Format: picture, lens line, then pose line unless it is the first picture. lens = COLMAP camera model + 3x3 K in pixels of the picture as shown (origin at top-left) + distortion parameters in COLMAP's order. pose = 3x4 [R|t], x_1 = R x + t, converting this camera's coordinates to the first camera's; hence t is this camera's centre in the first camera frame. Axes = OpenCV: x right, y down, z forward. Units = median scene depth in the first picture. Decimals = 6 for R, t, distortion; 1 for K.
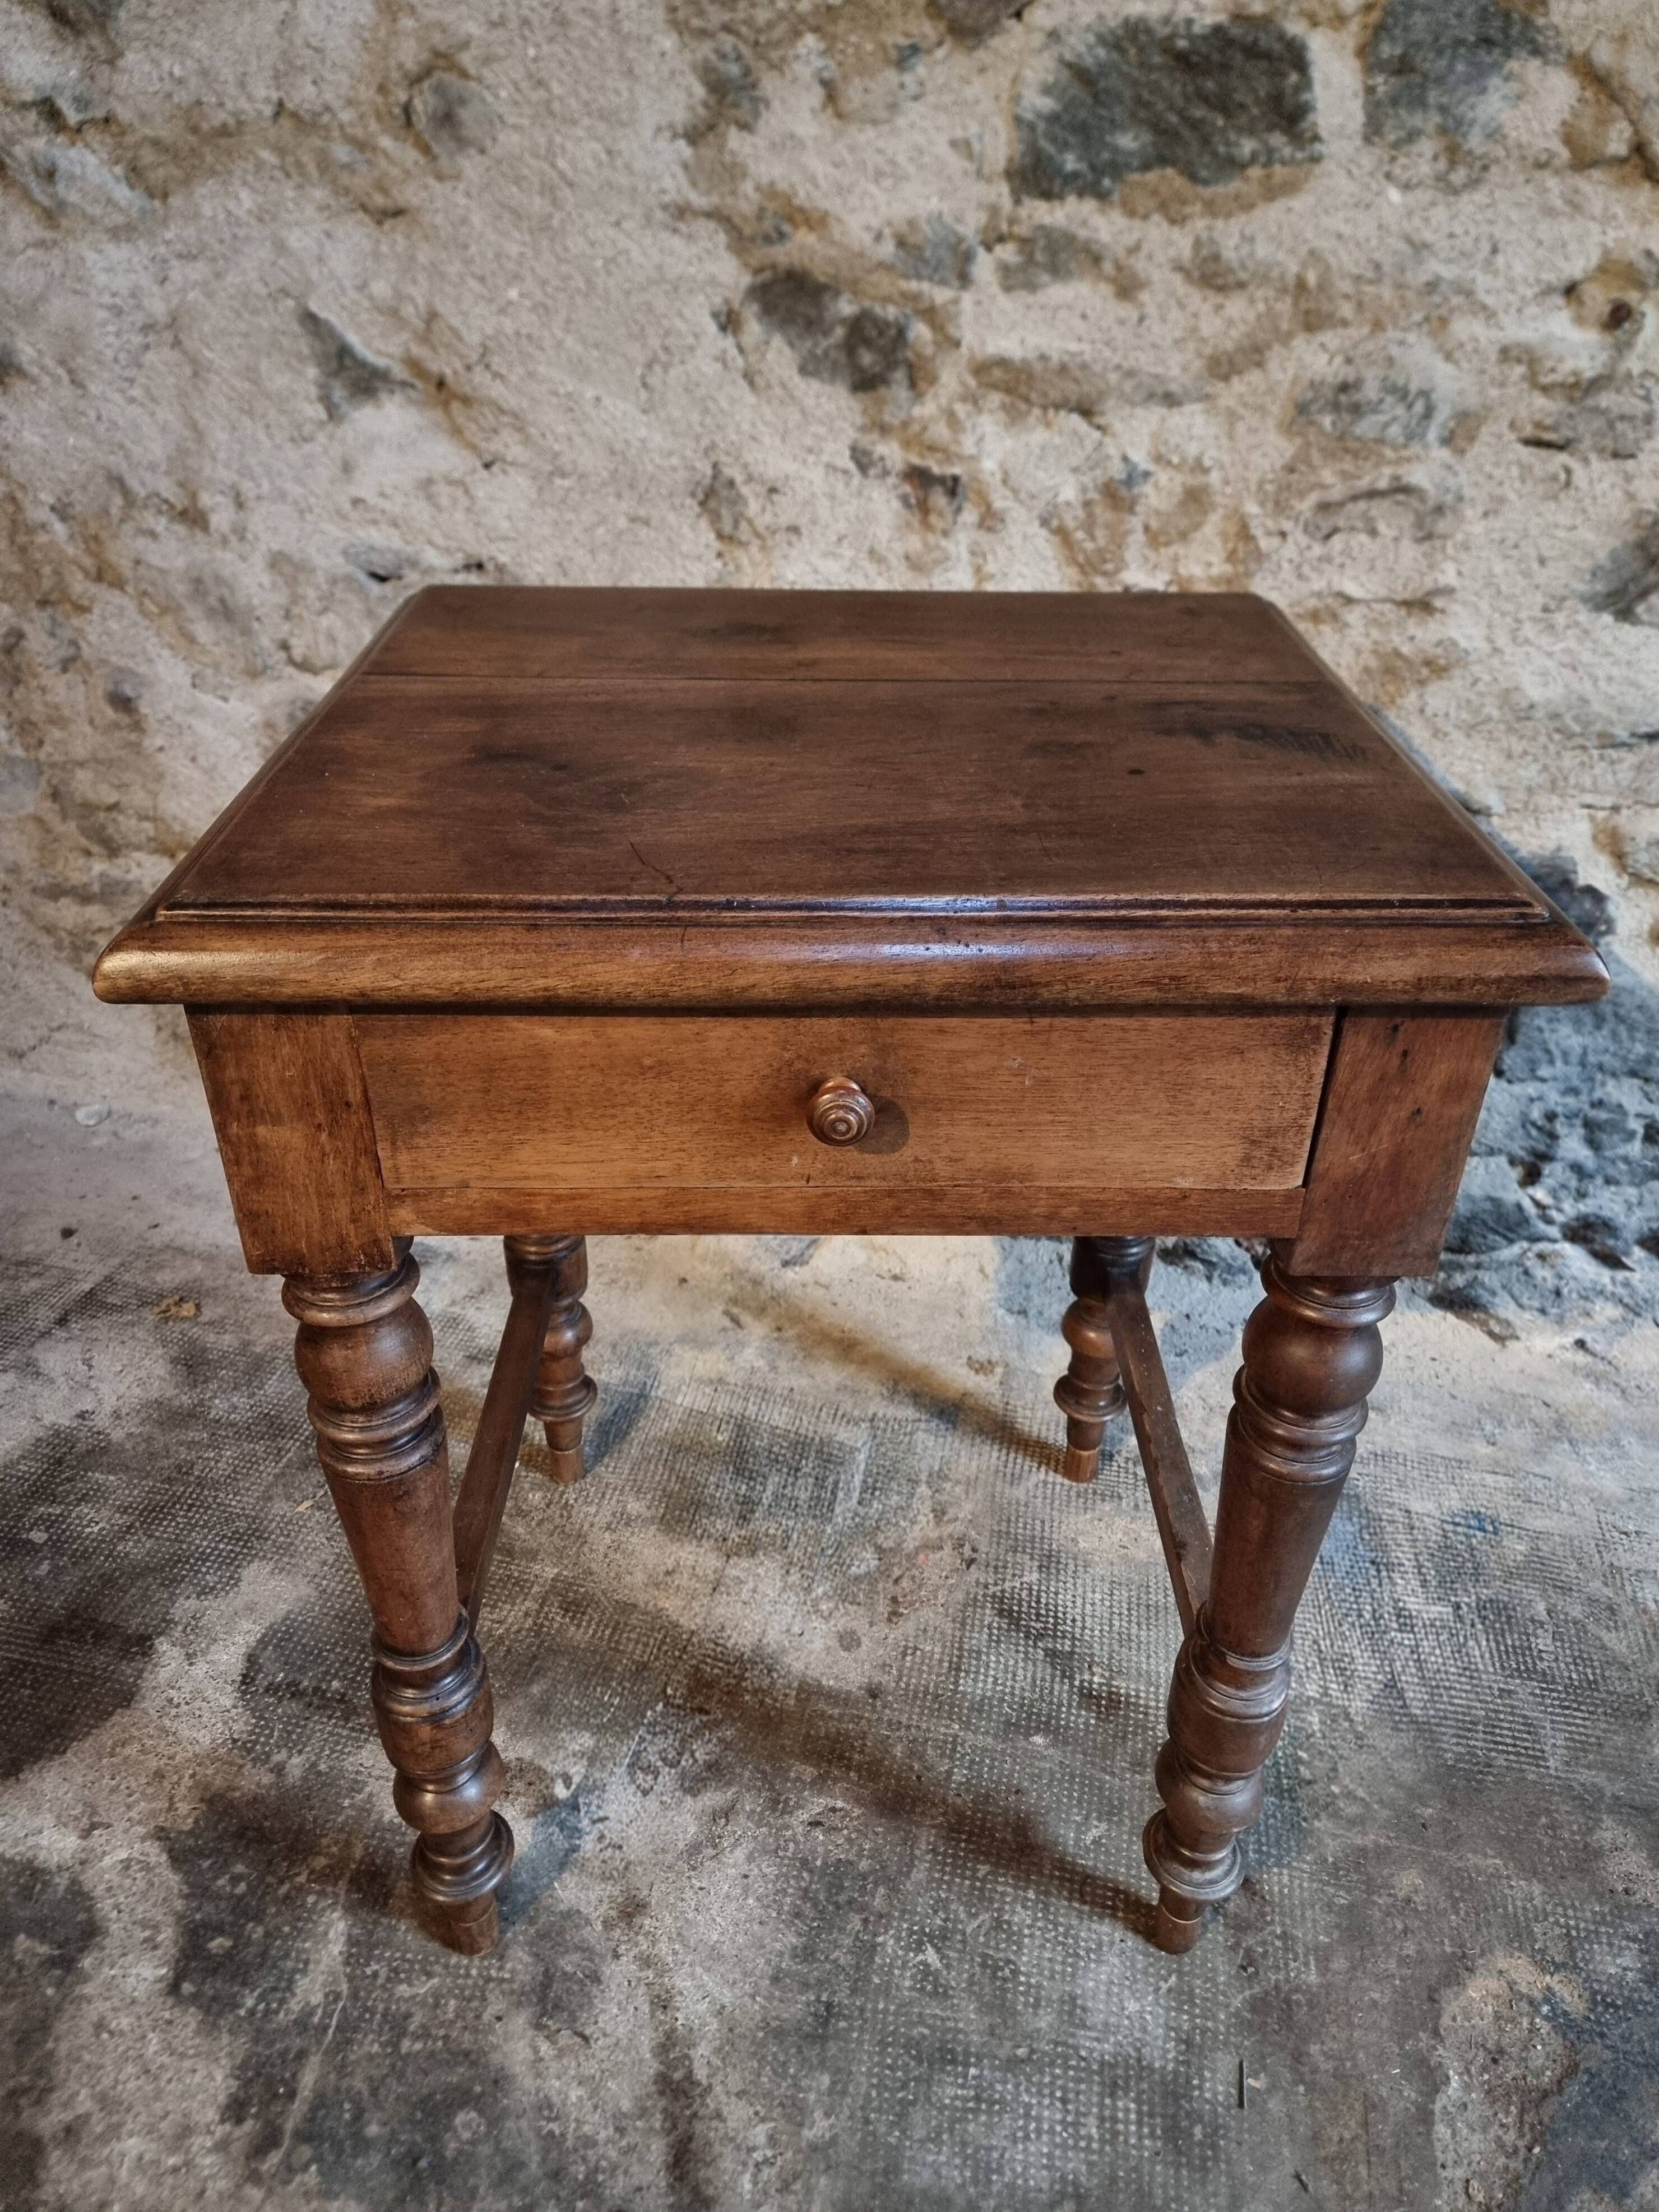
lens RADIAL K [[1564.4, 0, 830.7], [0, 1564.4, 1107.8], [0, 0, 1]] dist [0.060142, -0.058880]
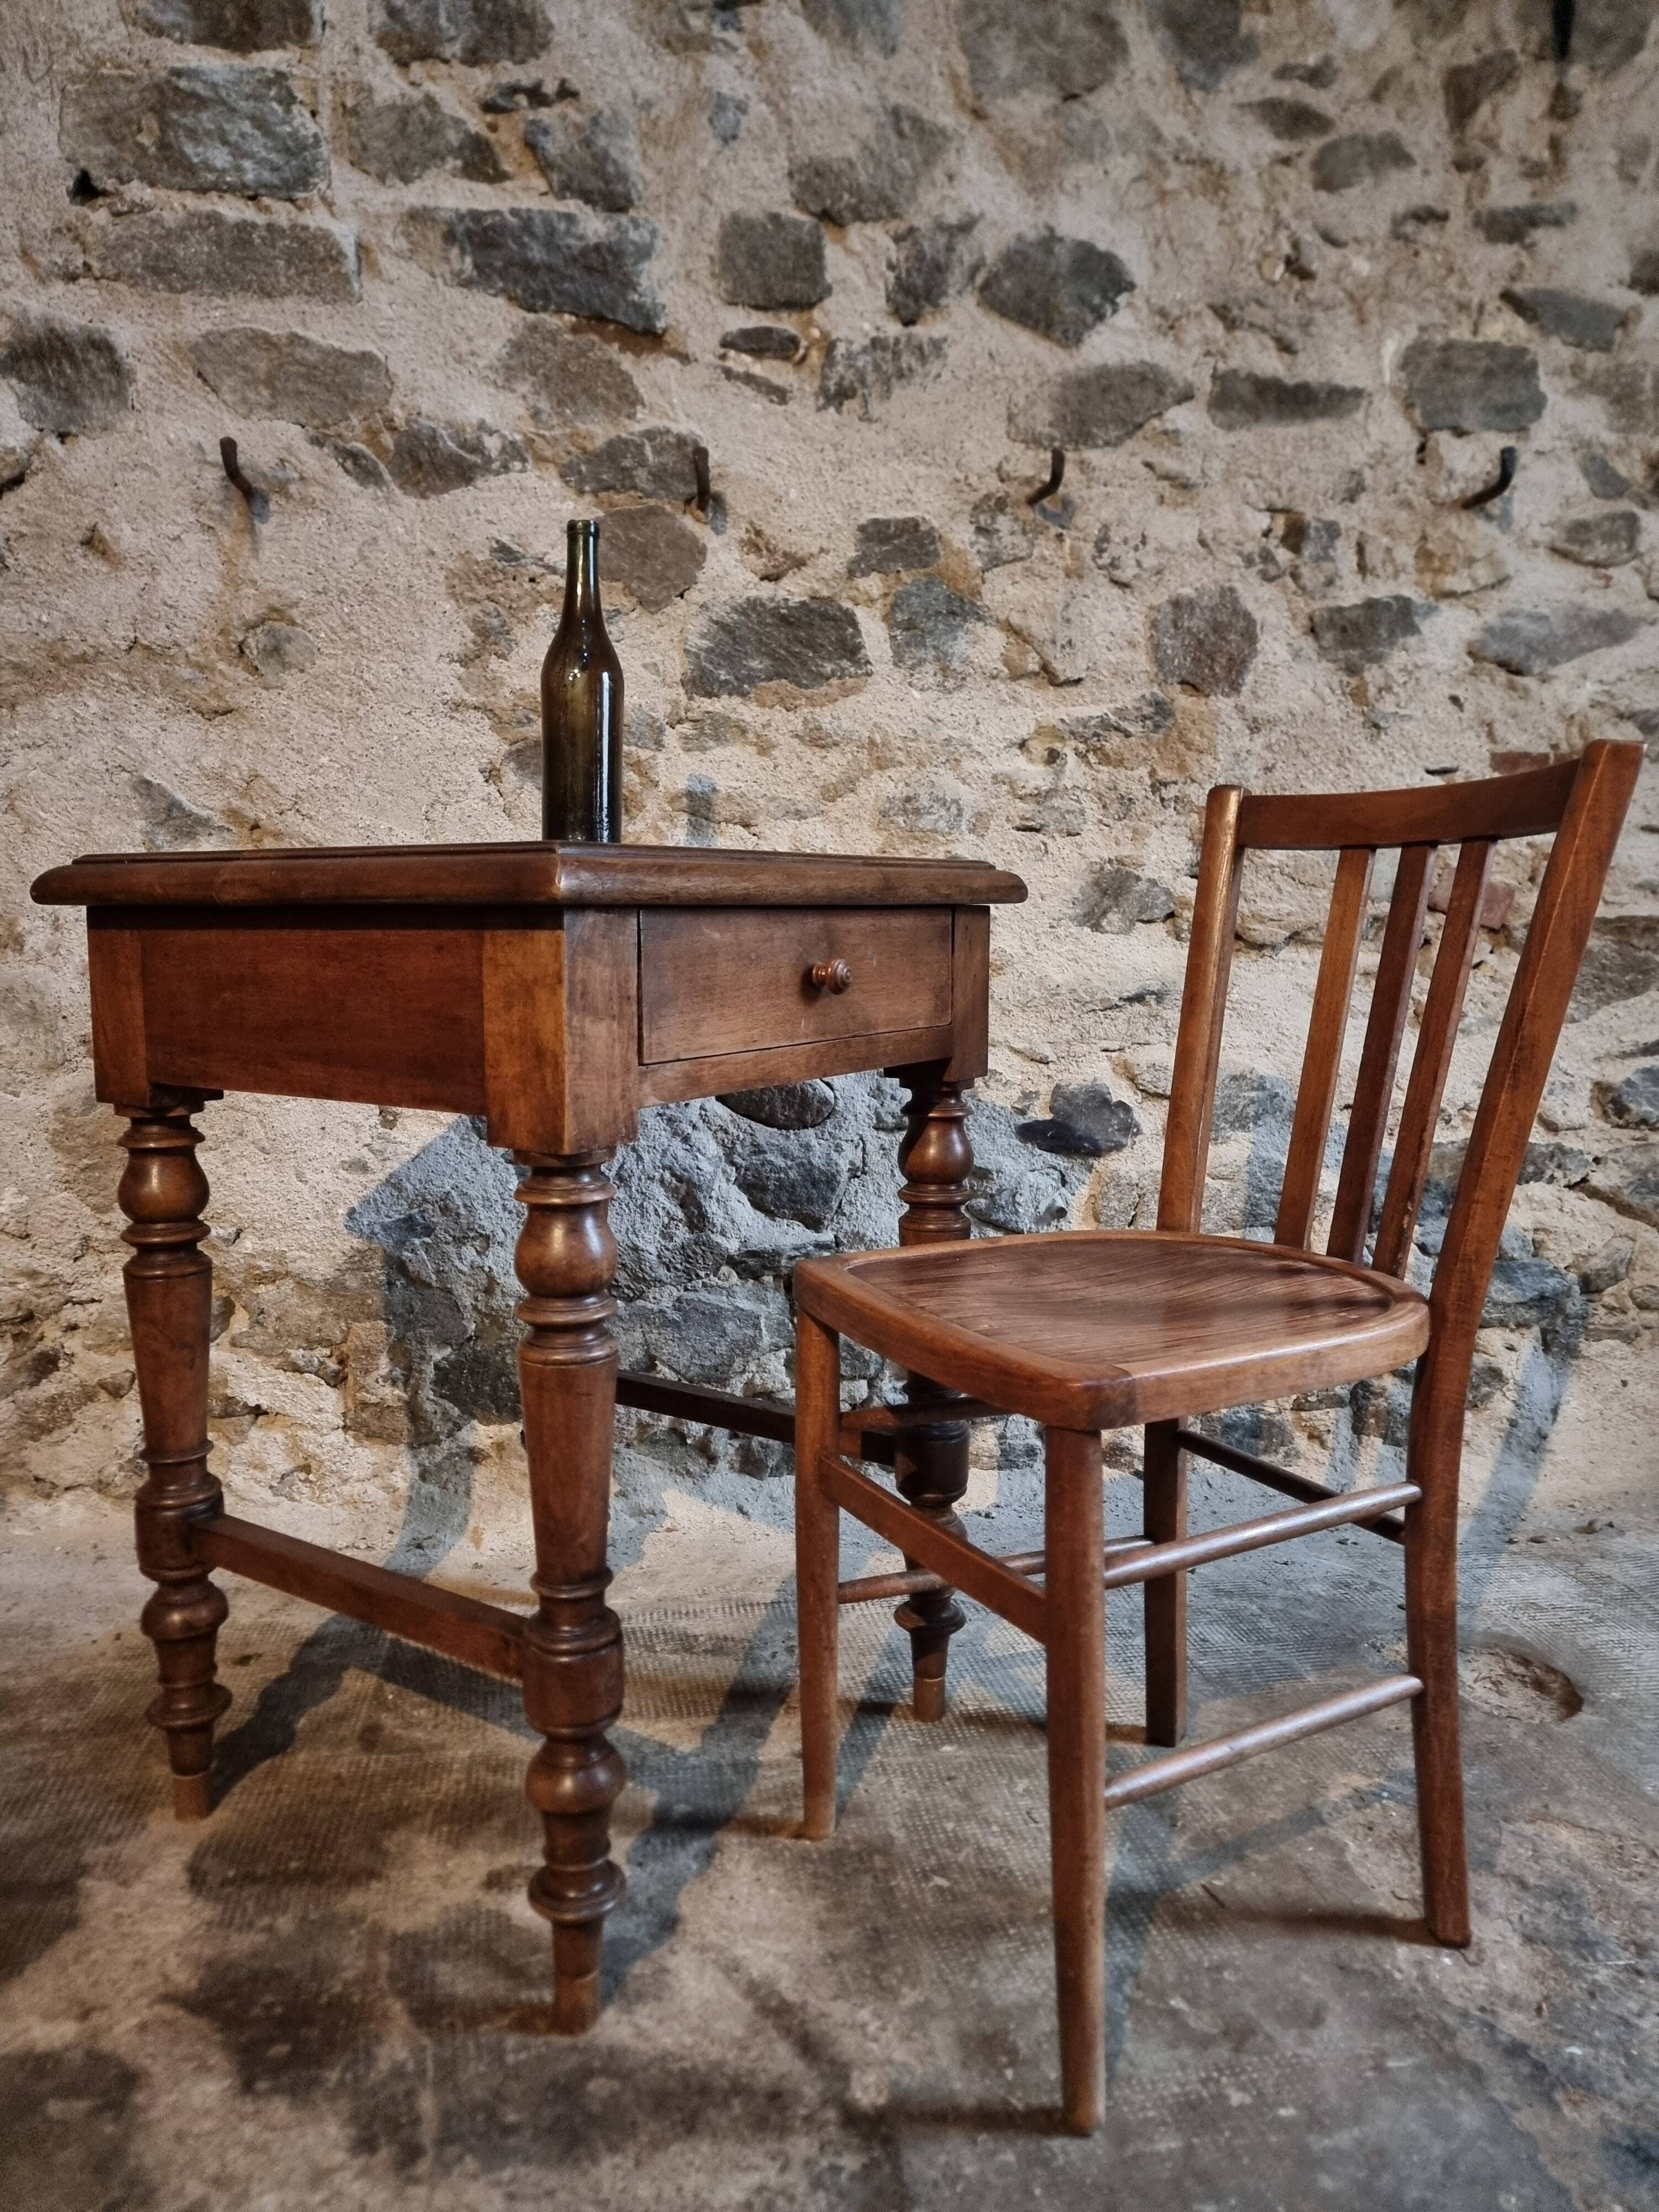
lens RADIAL K [[1525.4, 0, 793.4], [0, 1525.4, 1106.2], [0, 0, 1]] dist [0.082464, -0.086542]
pose [[0.932188, -0.061831, 0.356654, -0.345228], [0.206666, 0.899837, -0.384165, 0.383044], [-0.297177, 0.431823, 0.851596, -0.137188]]
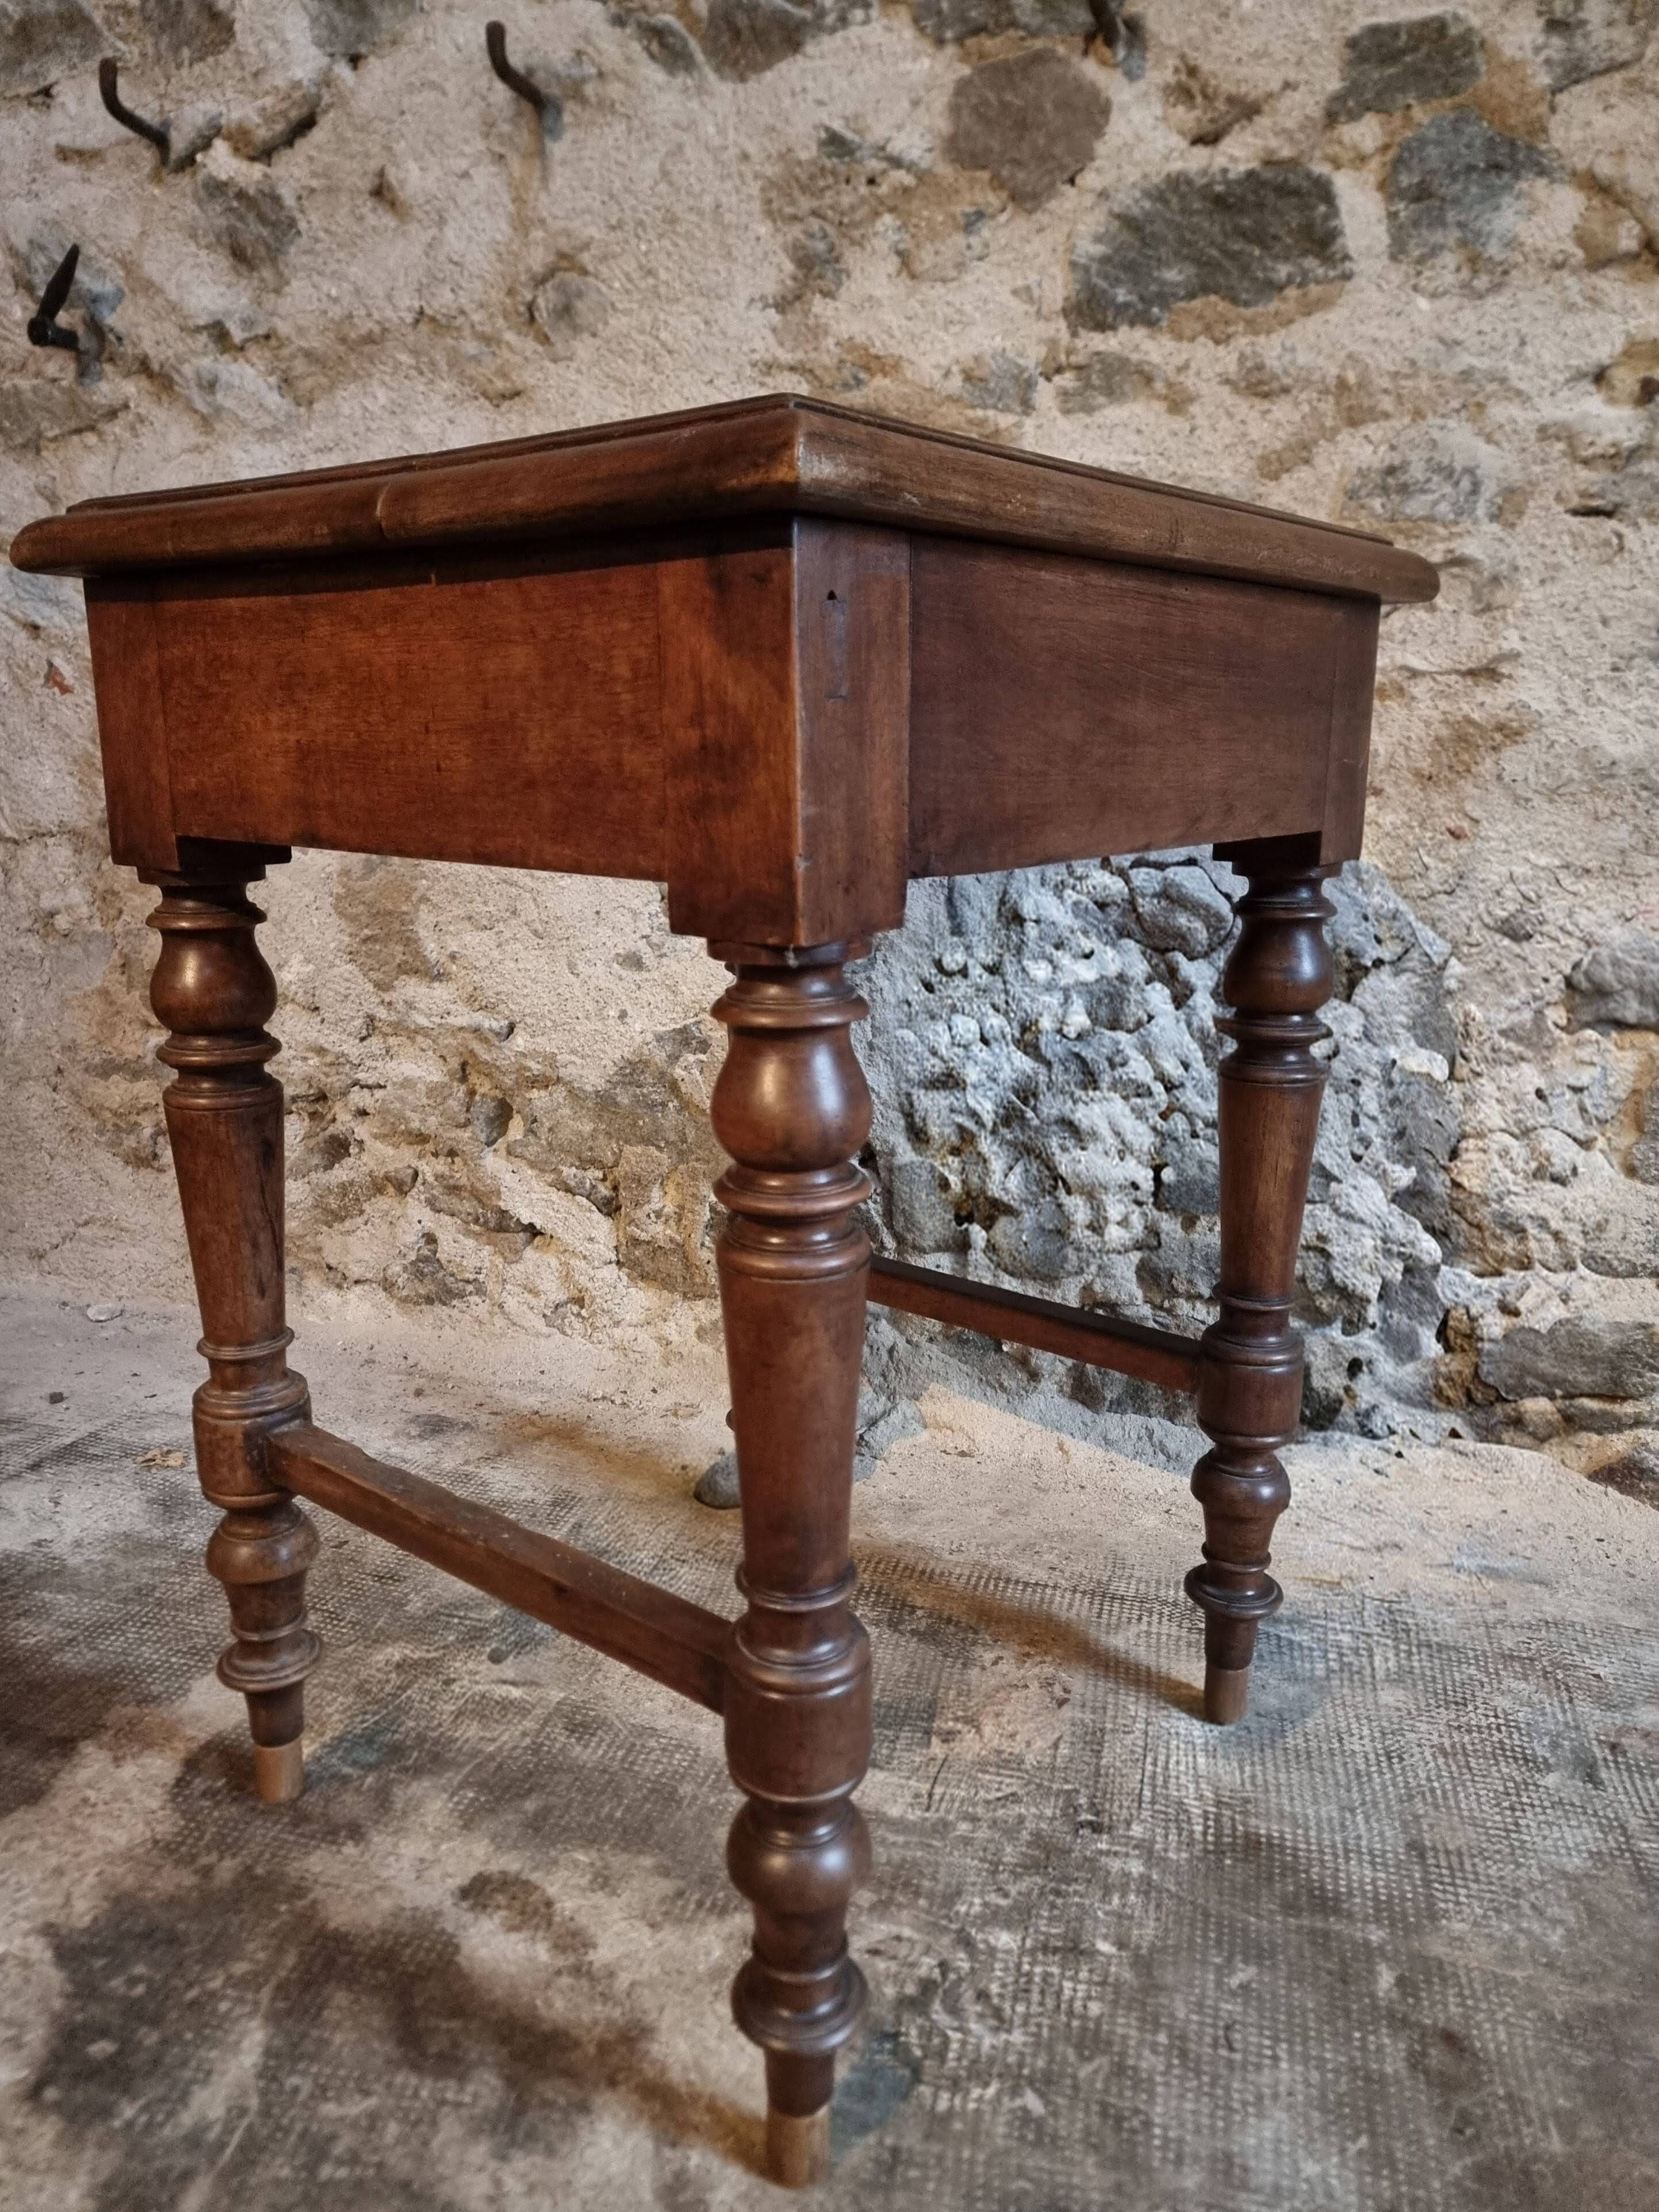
lens RADIAL K [[1592.8, 0, 808.7], [0, 1592.8, 1092.9], [0, 0, 1]] dist [0.076943, -0.076948]
pose [[0.998994, 0.011108, -0.043448, -0.011840], [-0.024747, 0.944520, -0.327520, 0.296030], [0.037399, 0.328266, 0.943845, 0.104118]]
